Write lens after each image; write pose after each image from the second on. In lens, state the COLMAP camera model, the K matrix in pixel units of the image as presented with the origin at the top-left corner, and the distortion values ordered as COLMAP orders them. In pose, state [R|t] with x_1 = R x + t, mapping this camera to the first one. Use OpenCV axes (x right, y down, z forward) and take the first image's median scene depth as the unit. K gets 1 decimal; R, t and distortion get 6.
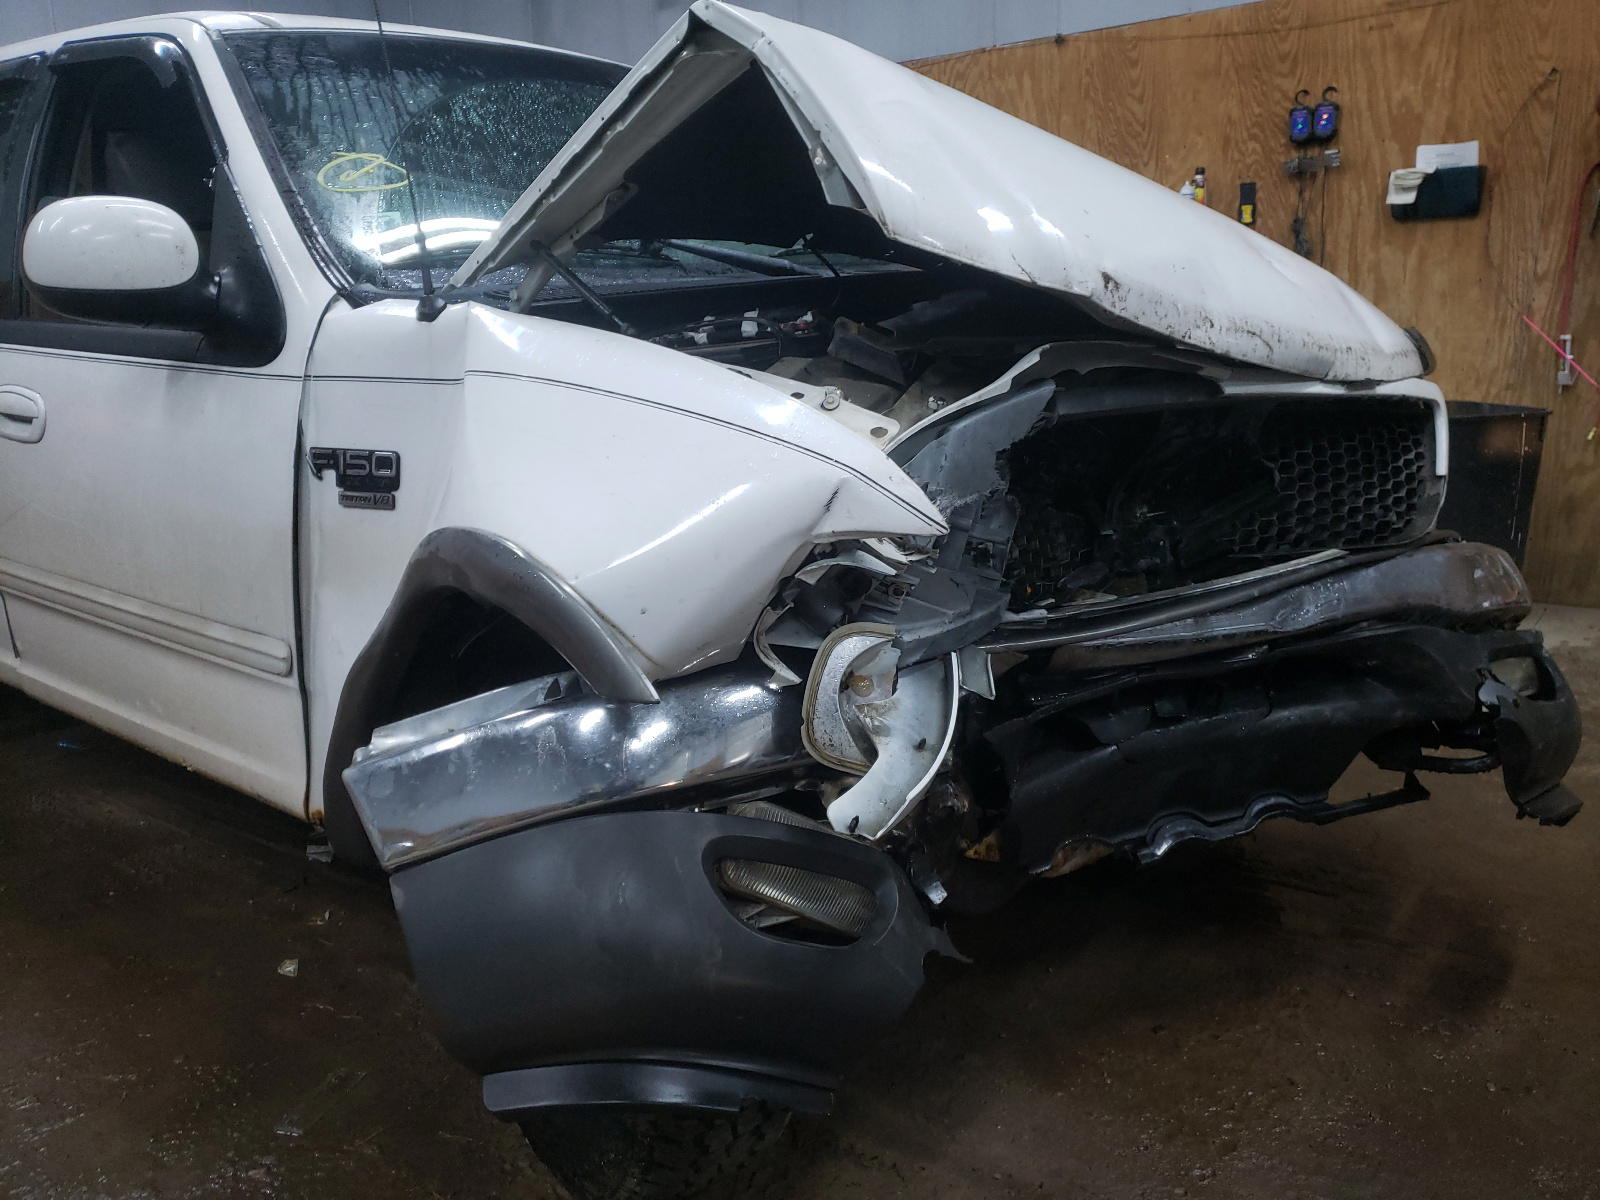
lens RADIAL K [[1235.6, 0, 802.3], [0, 1235.6, 602.4], [0, 0, 1]] dist [-0.000780, -0.006094]
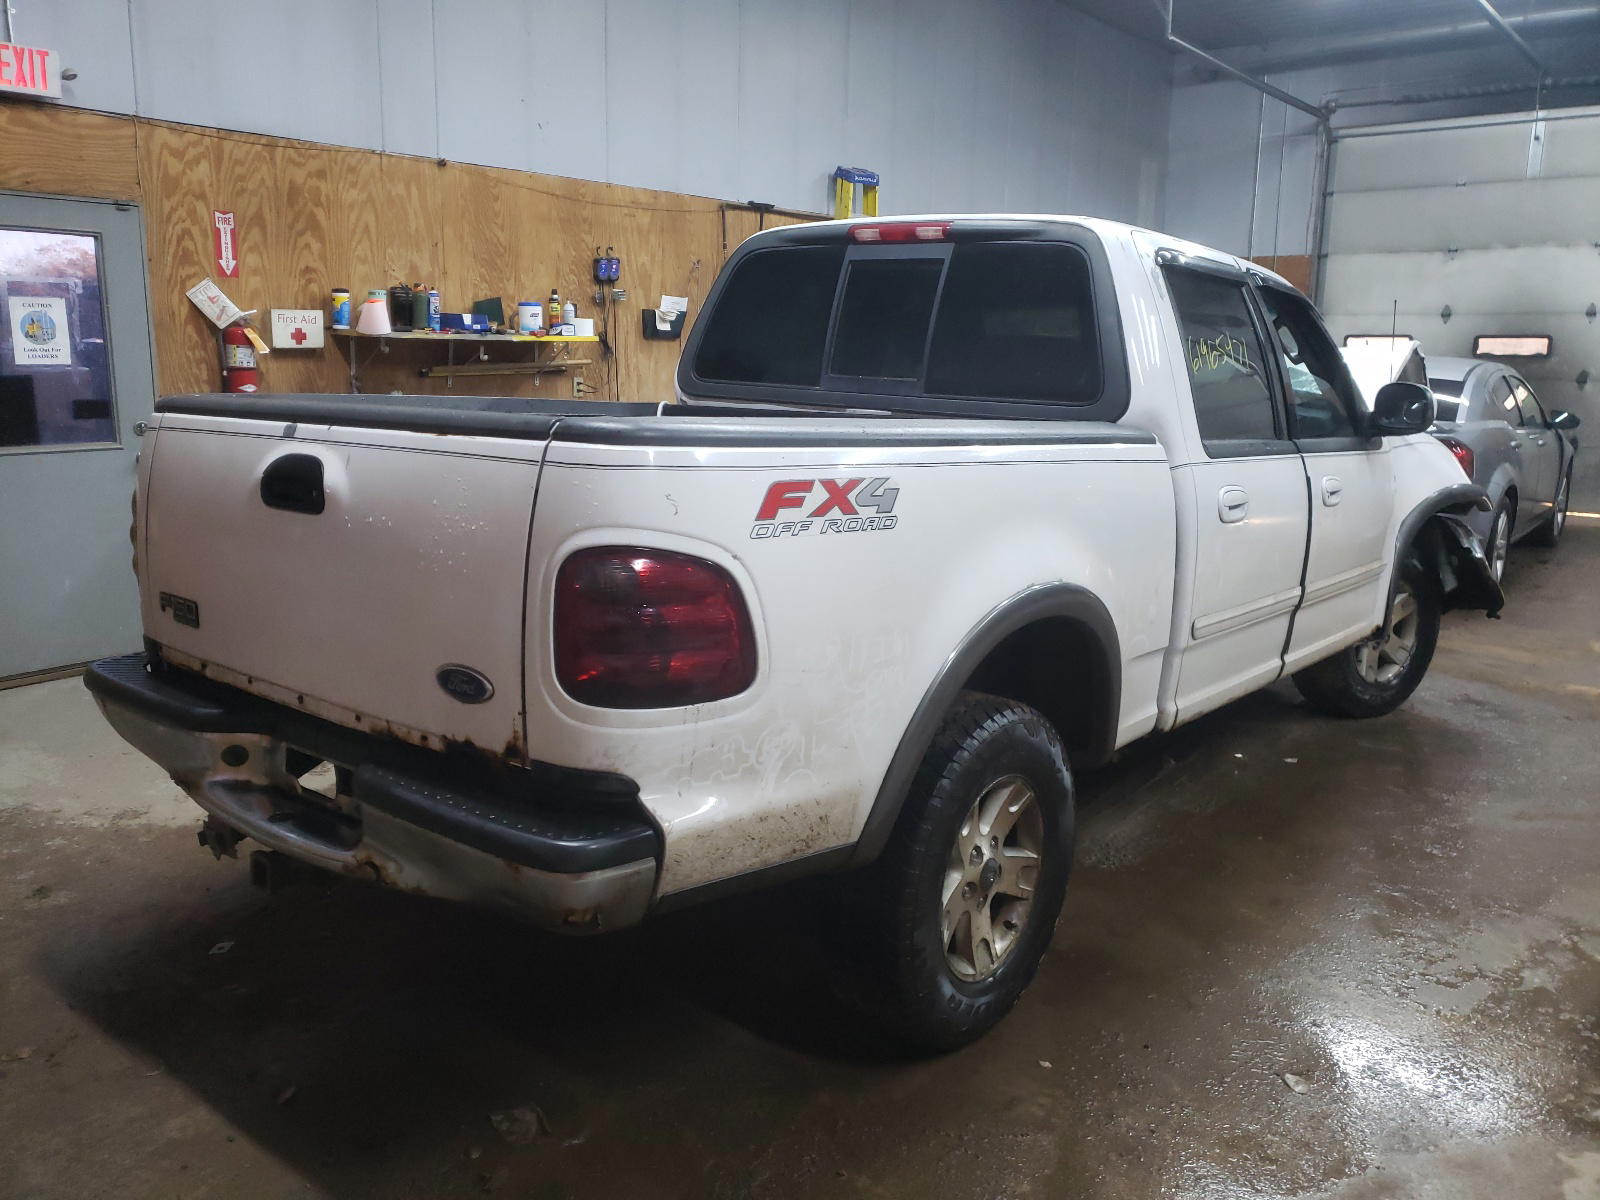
lens RADIAL K [[1235.6, 0, 805.6], [0, 1235.6, 608.3], [0, 0, 1]] dist [-0.000780, -0.006094]
pose [[0.895364, -0.044060, 0.443150, -0.030201], [0.072336, 0.996268, -0.047098, 0.076361], [-0.439421, 0.074226, 0.895209, -0.296190]]
